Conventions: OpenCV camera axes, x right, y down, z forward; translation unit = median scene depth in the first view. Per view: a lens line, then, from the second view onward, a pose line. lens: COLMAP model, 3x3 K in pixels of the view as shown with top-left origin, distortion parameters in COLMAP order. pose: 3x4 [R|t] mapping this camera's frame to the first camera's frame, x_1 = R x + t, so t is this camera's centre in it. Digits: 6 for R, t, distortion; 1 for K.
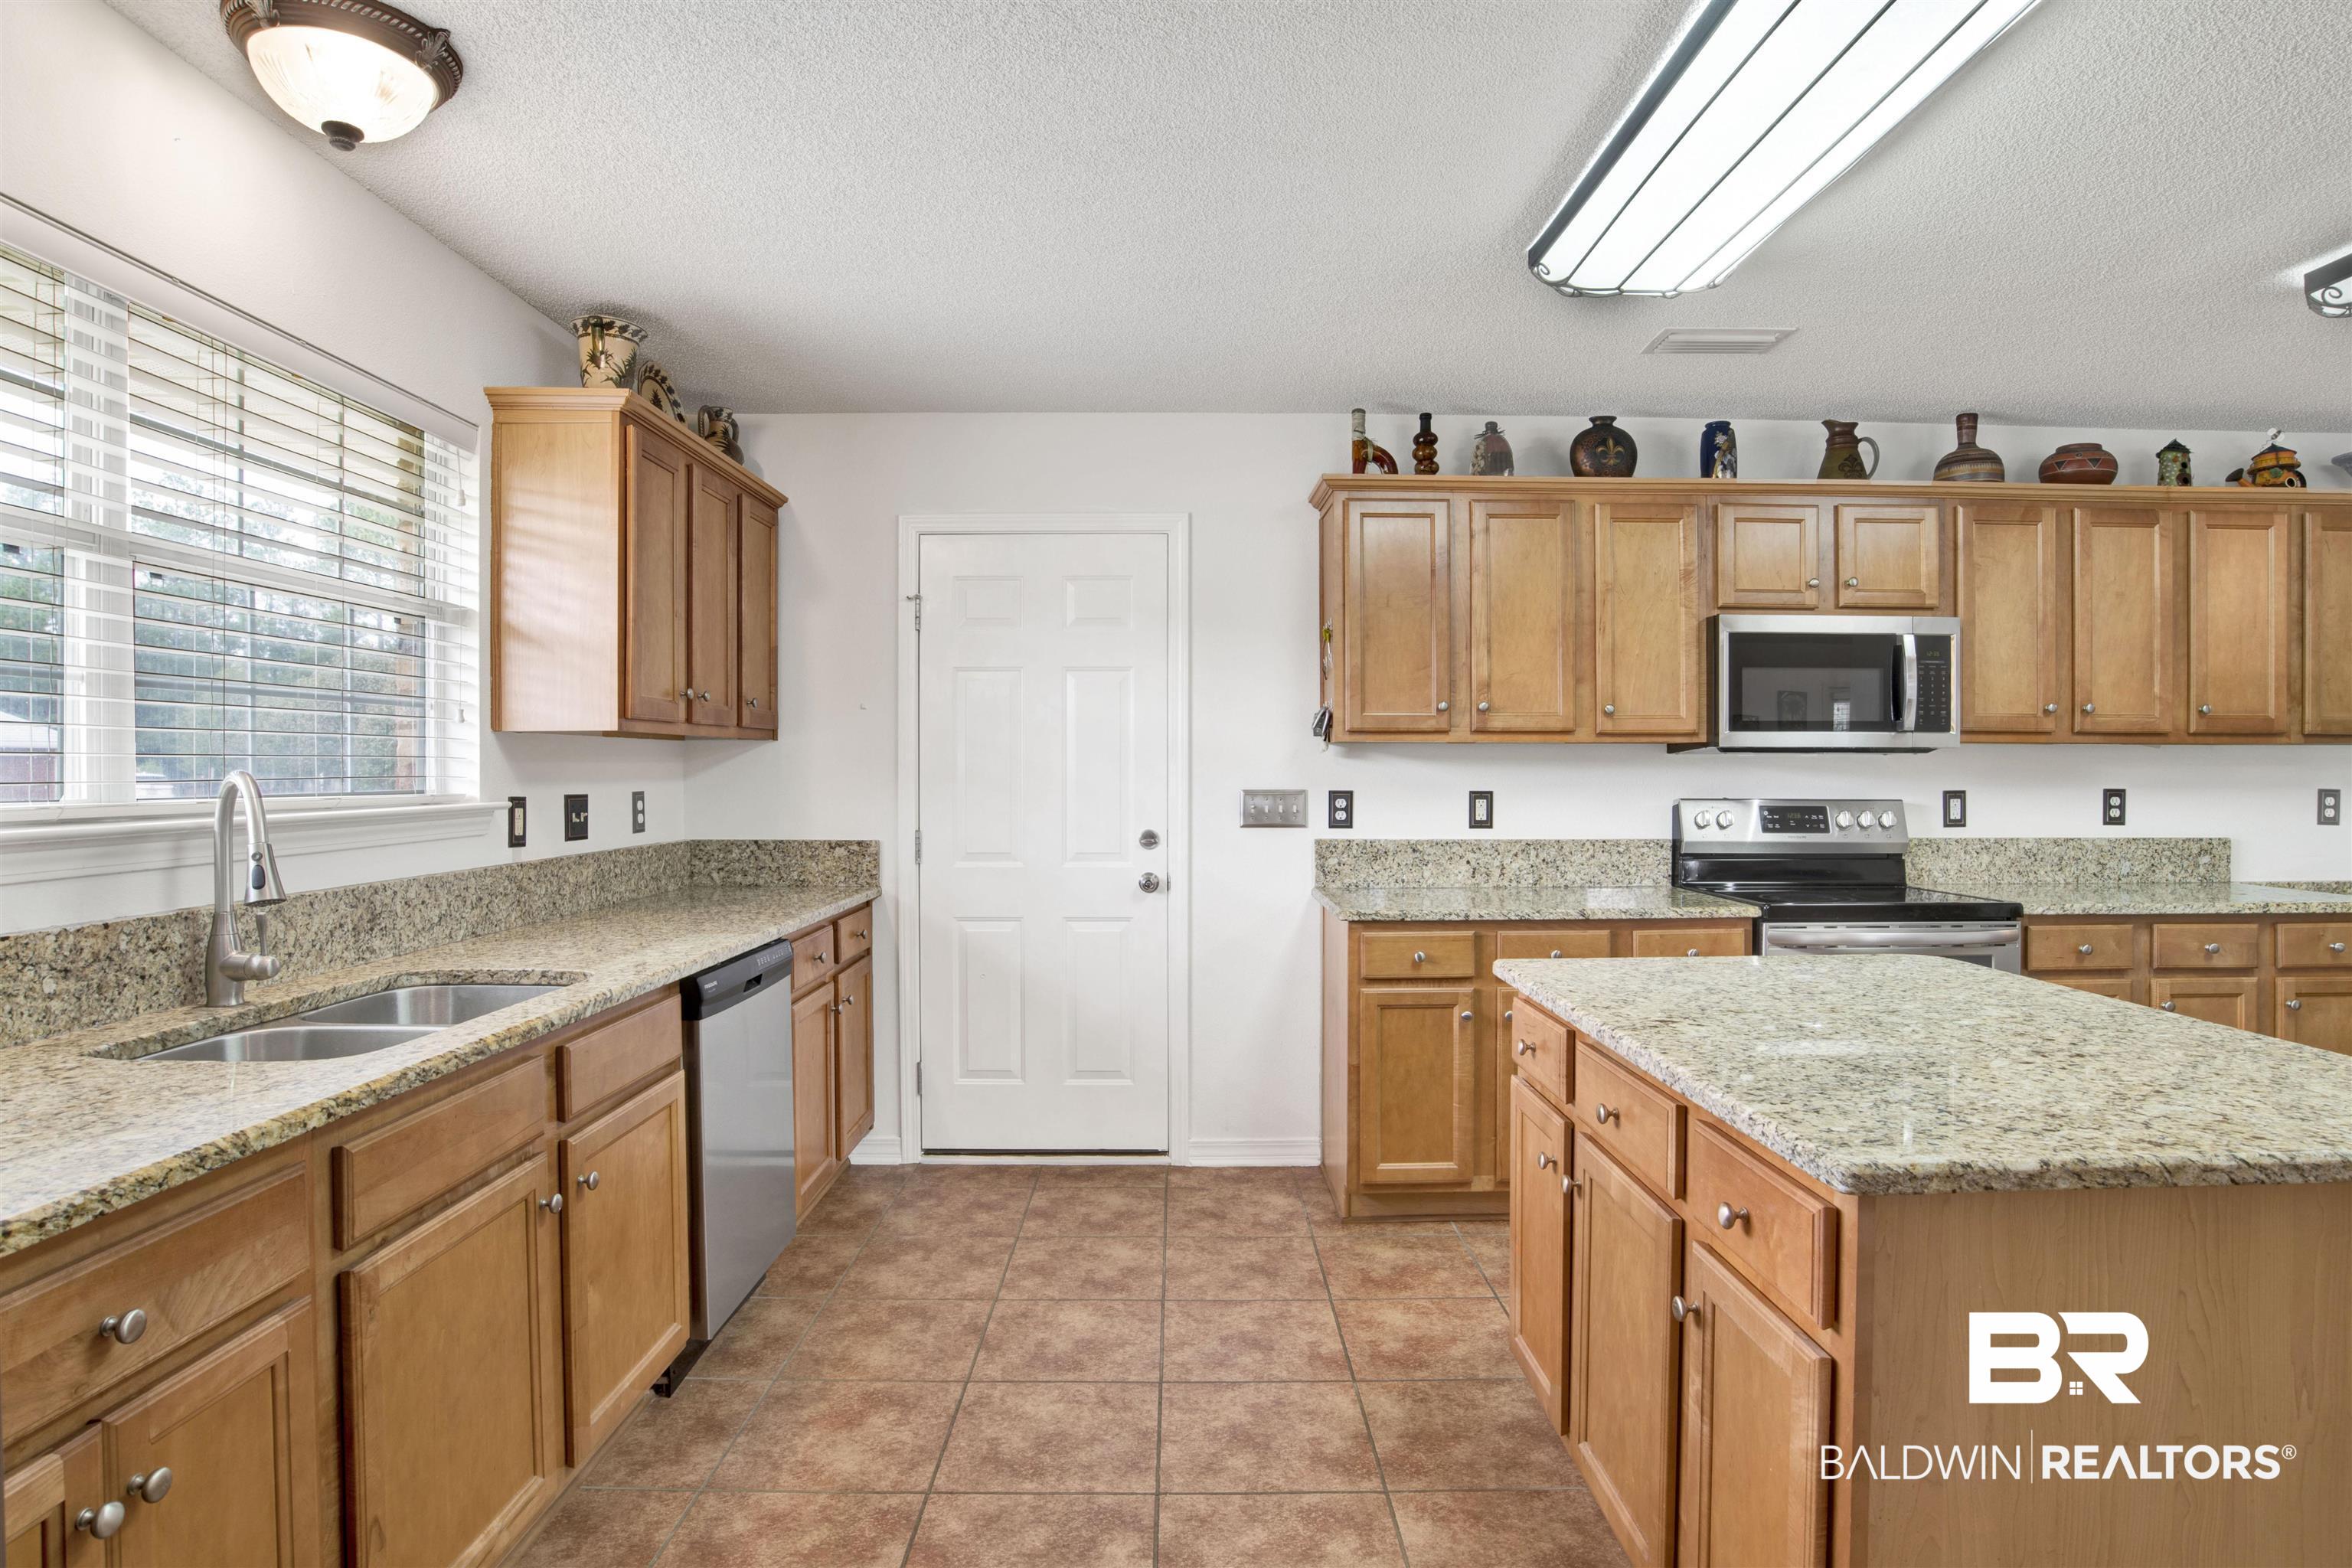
lens RADIAL K [[1242.5, 0, 1177.9], [0, 1242.5, 773.7], [0, 0, 1]] dist [-0.063601, 0.017888]
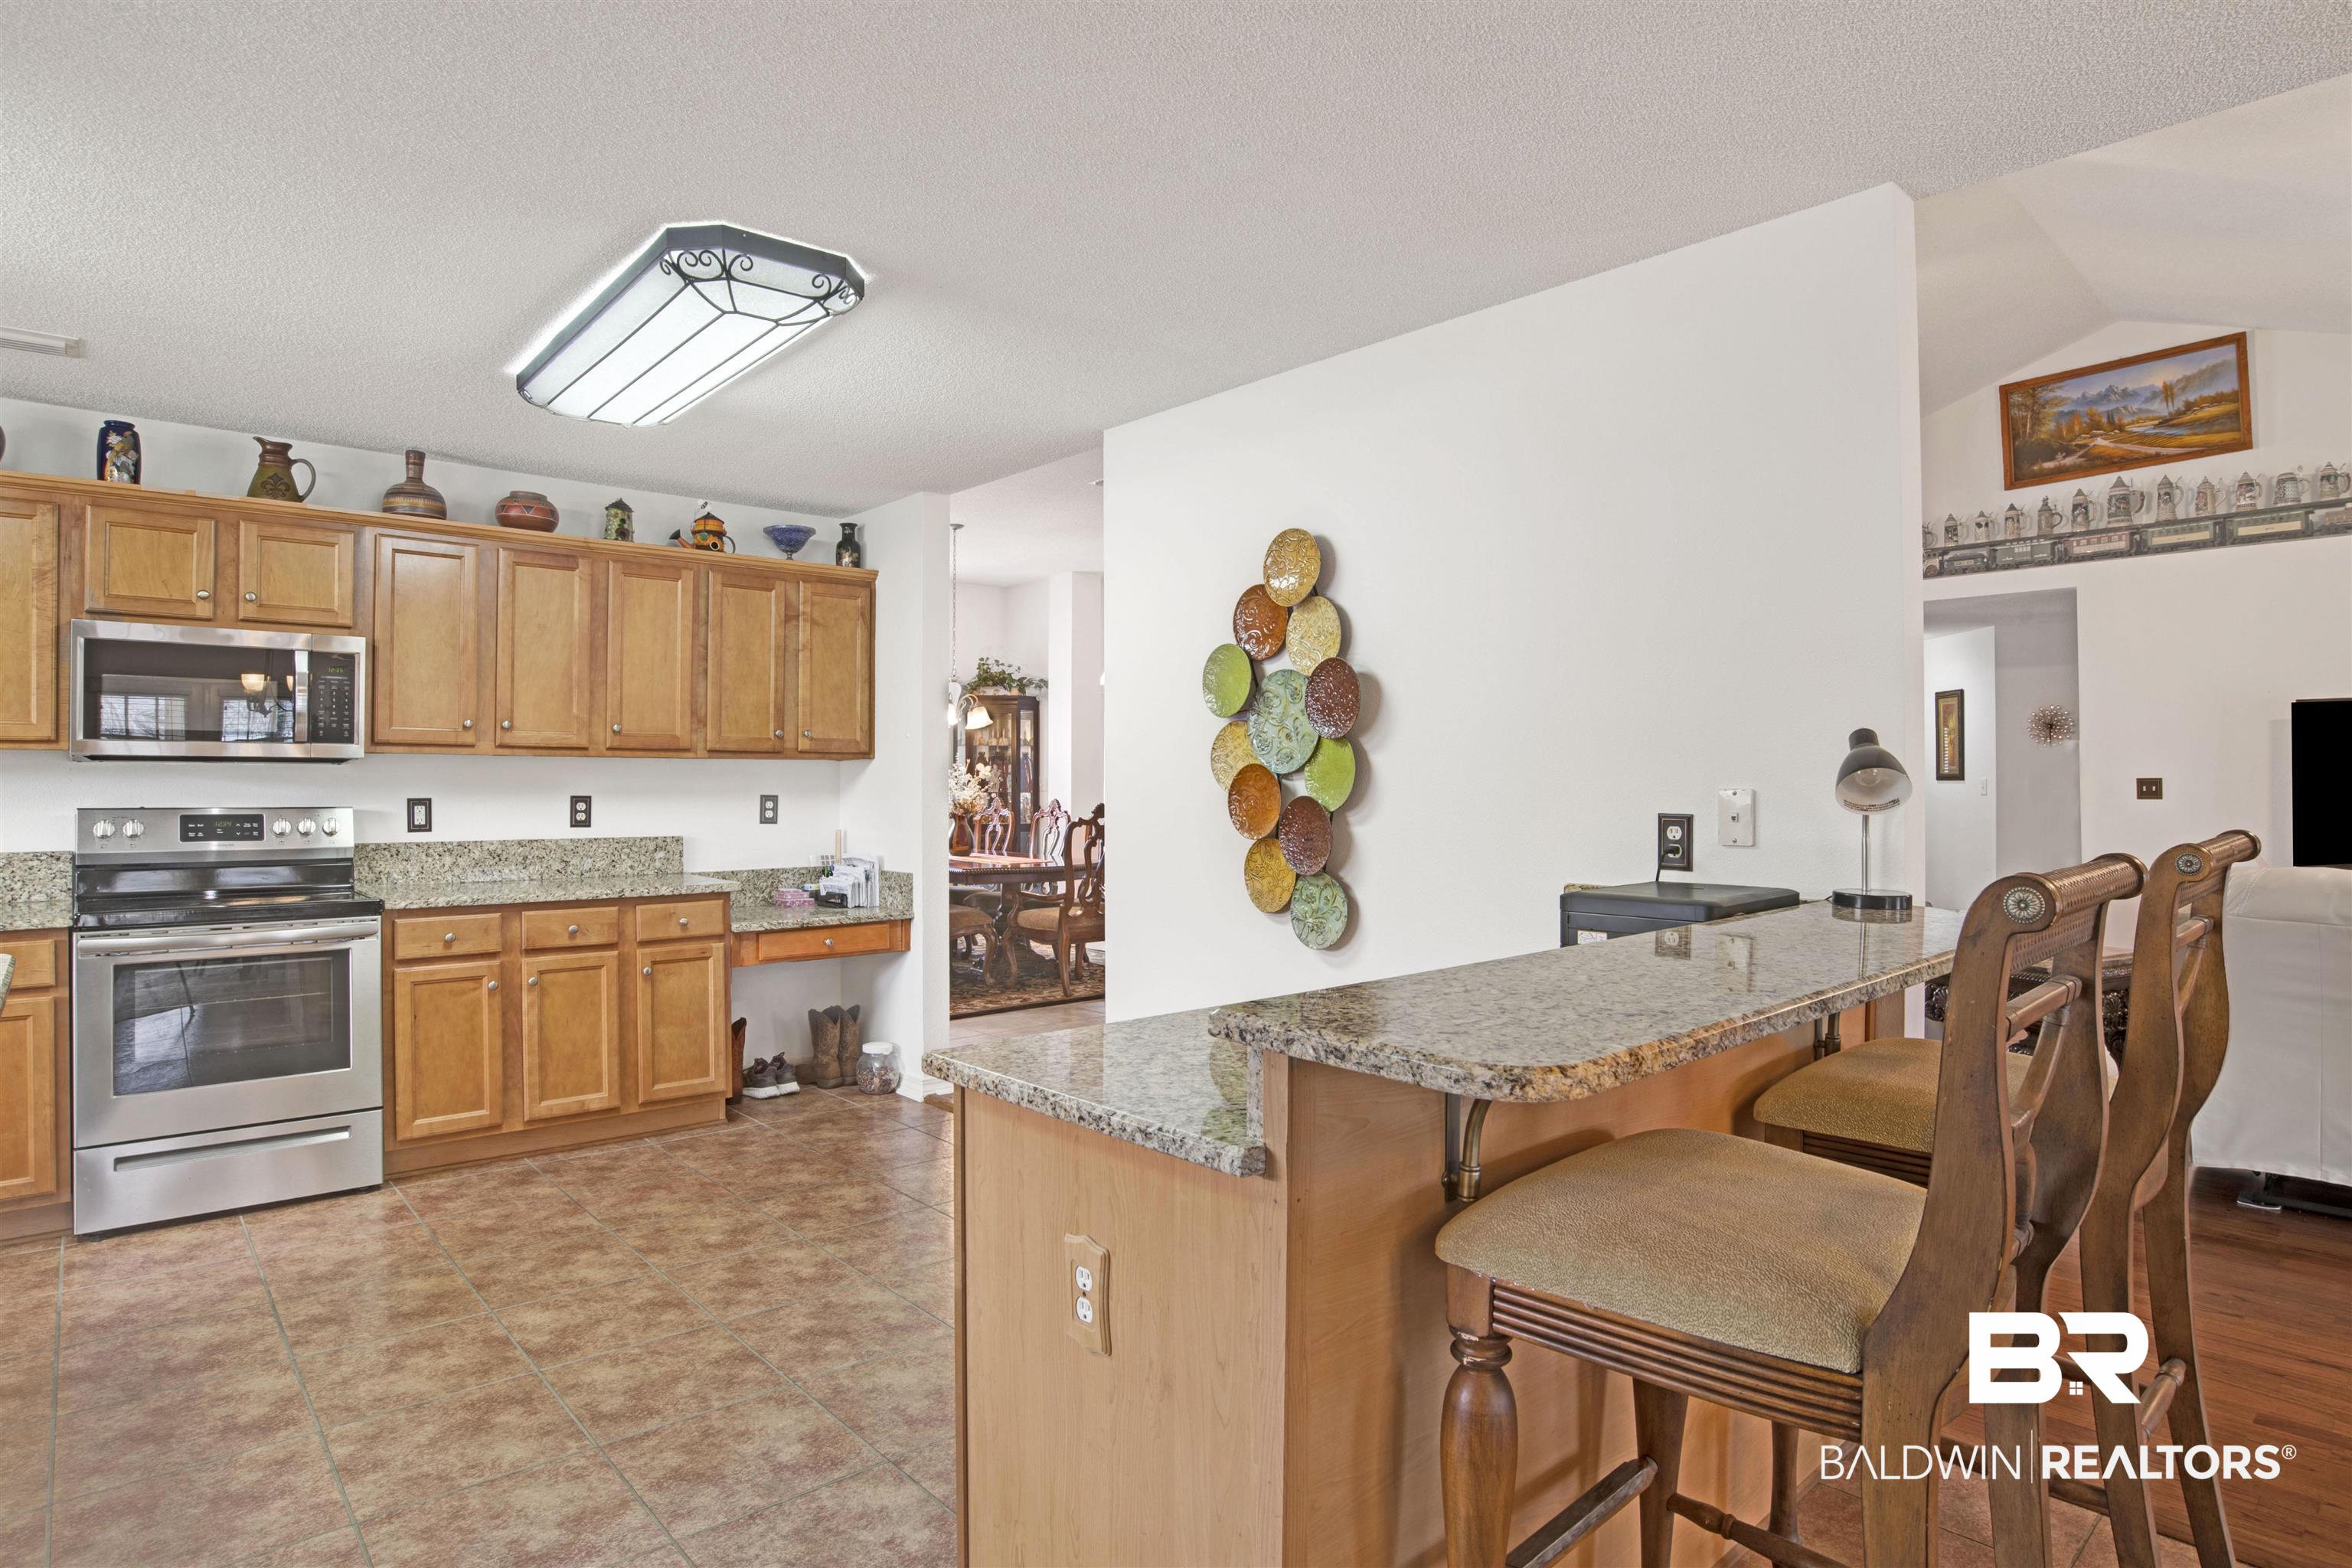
lens RADIAL K [[1286.4, 0, 1184.1], [0, 1286.4, 774.3], [0, 0, 1]] dist [-0.055942, 0.015955]
pose [[0.748133, 0.004452, 0.663534, 0.439598], [0.000709, 0.999972, -0.007509, 0.001802], [-0.663548, 0.006089, 0.748109, -0.316364]]
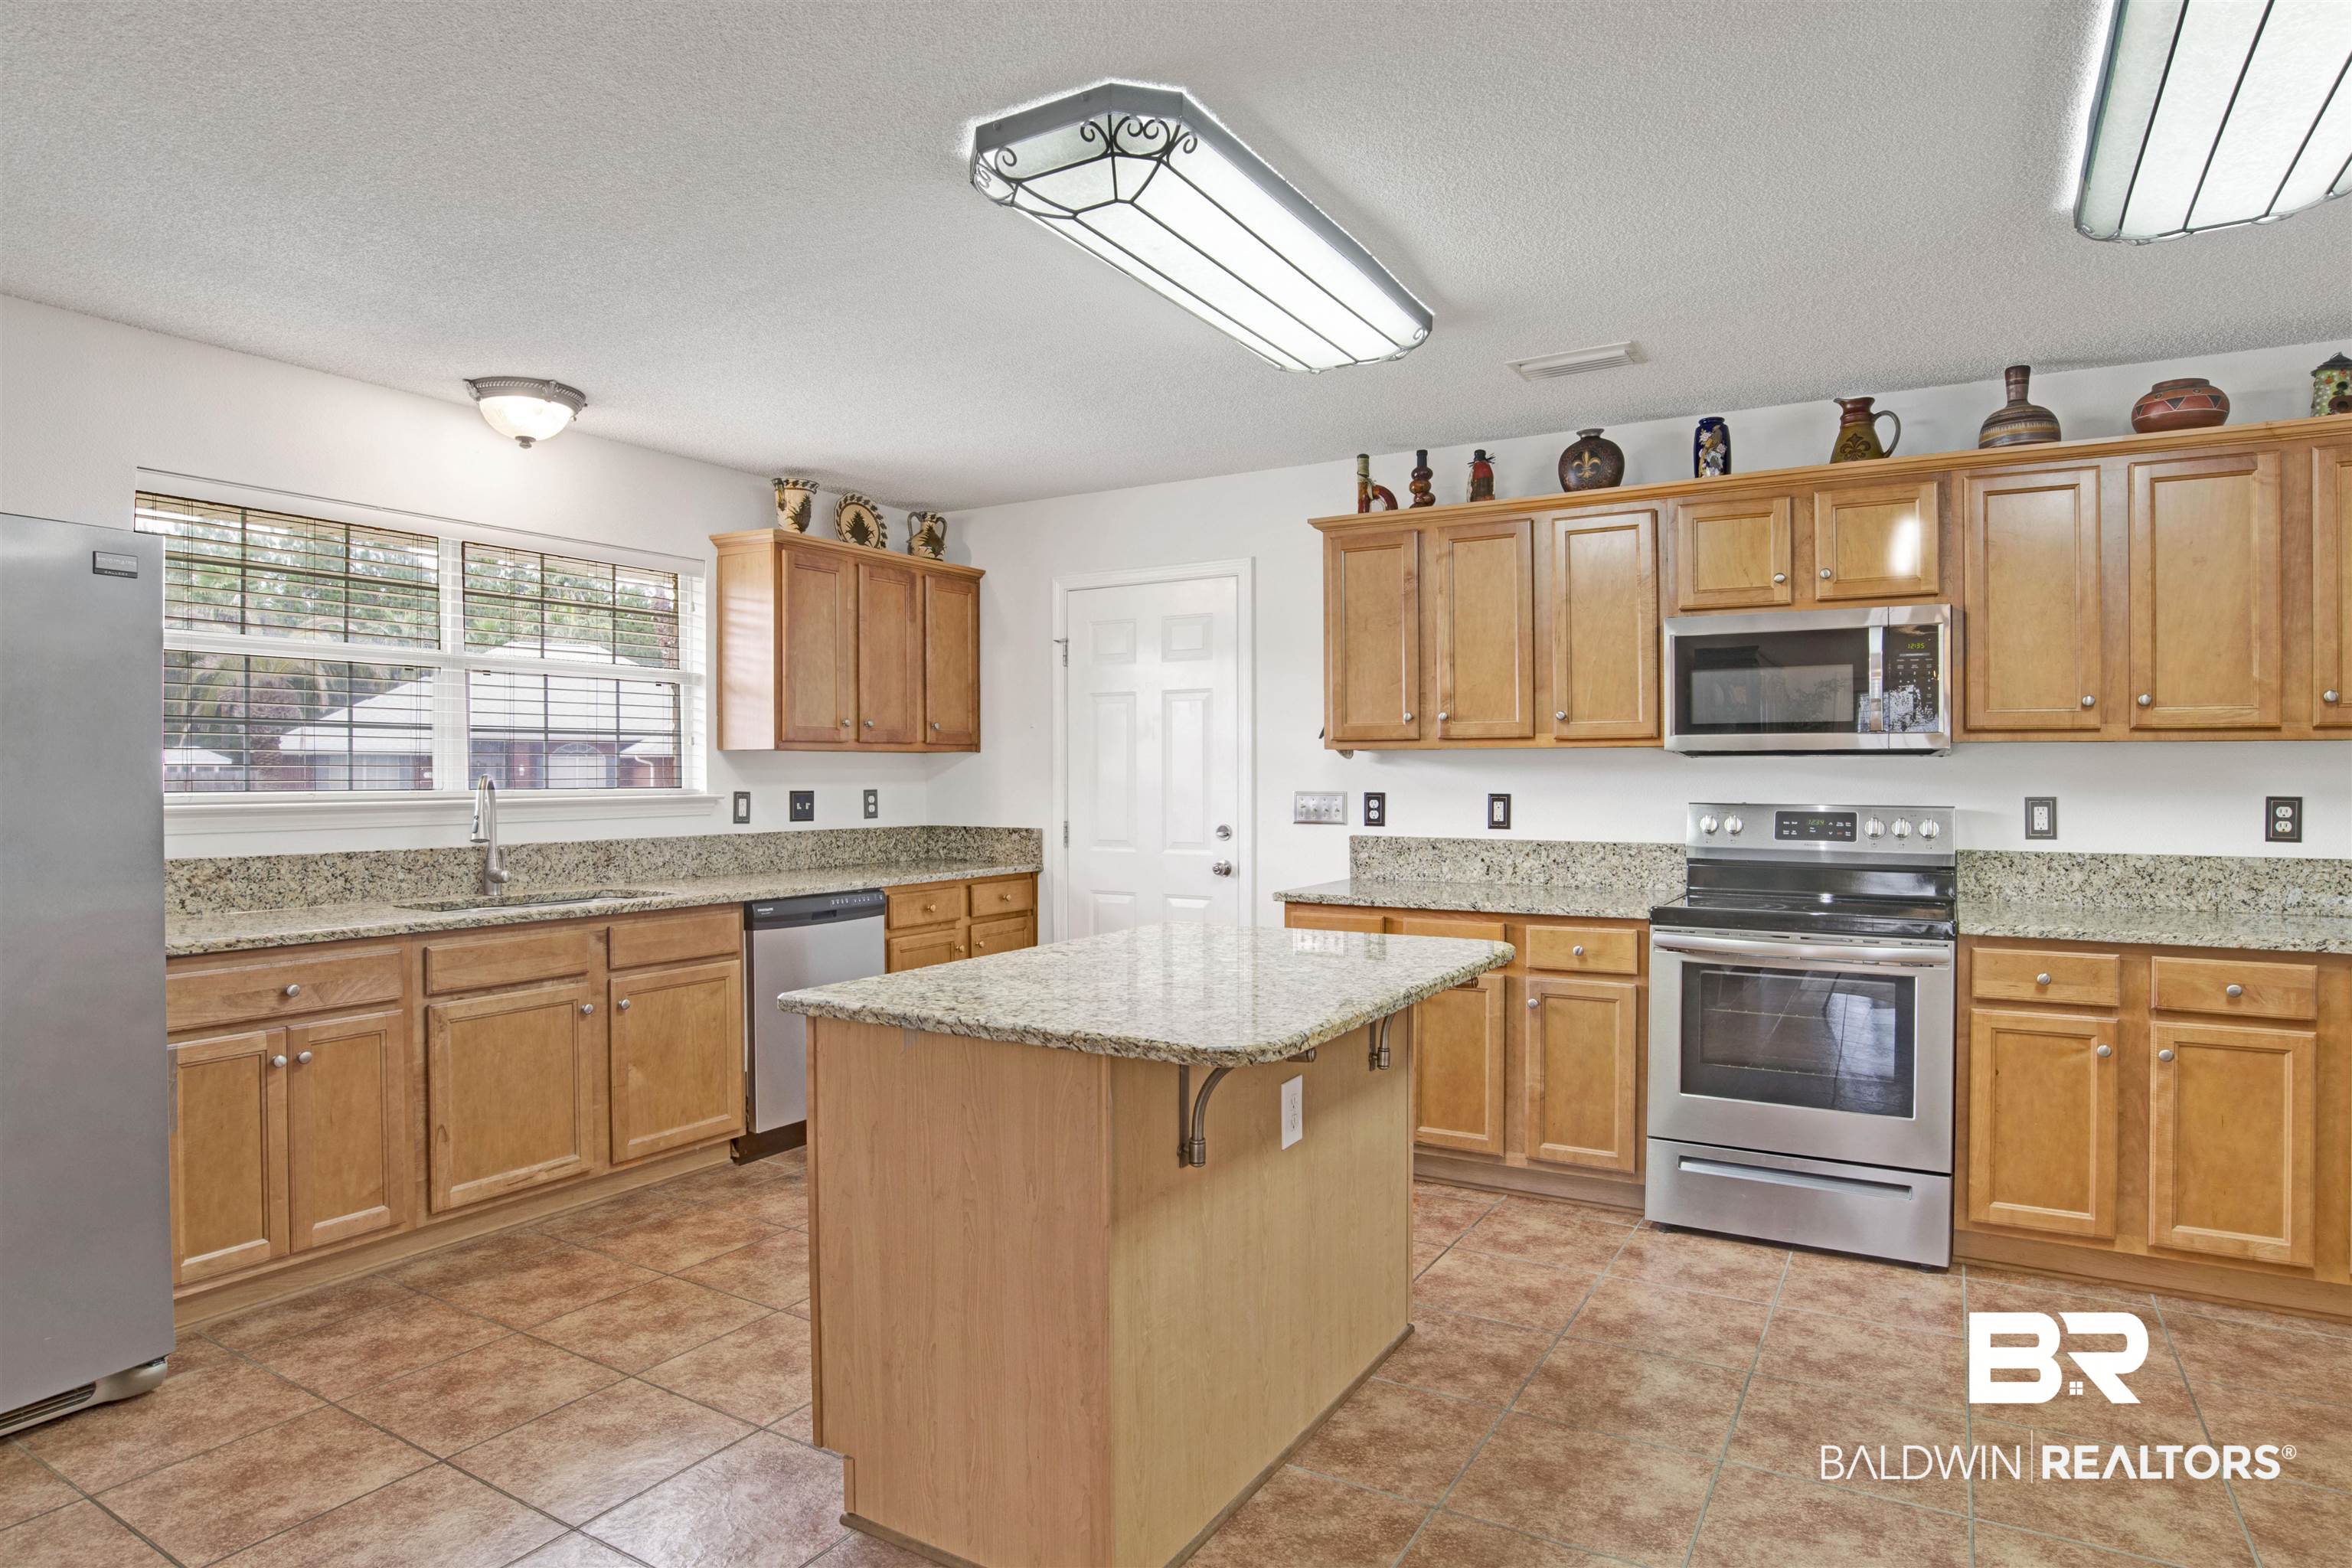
lens RADIAL K [[1286.4, 0, 1170.0], [0, 1286.4, 775.5], [0, 0, 1]] dist [-0.055942, 0.015955]
pose [[0.855991, -0.000360, -0.516990, 0.622224], [-0.001075, 0.999996, -0.002476, 0.001430], [0.516989, 0.002676, 0.855988, -0.097234]]
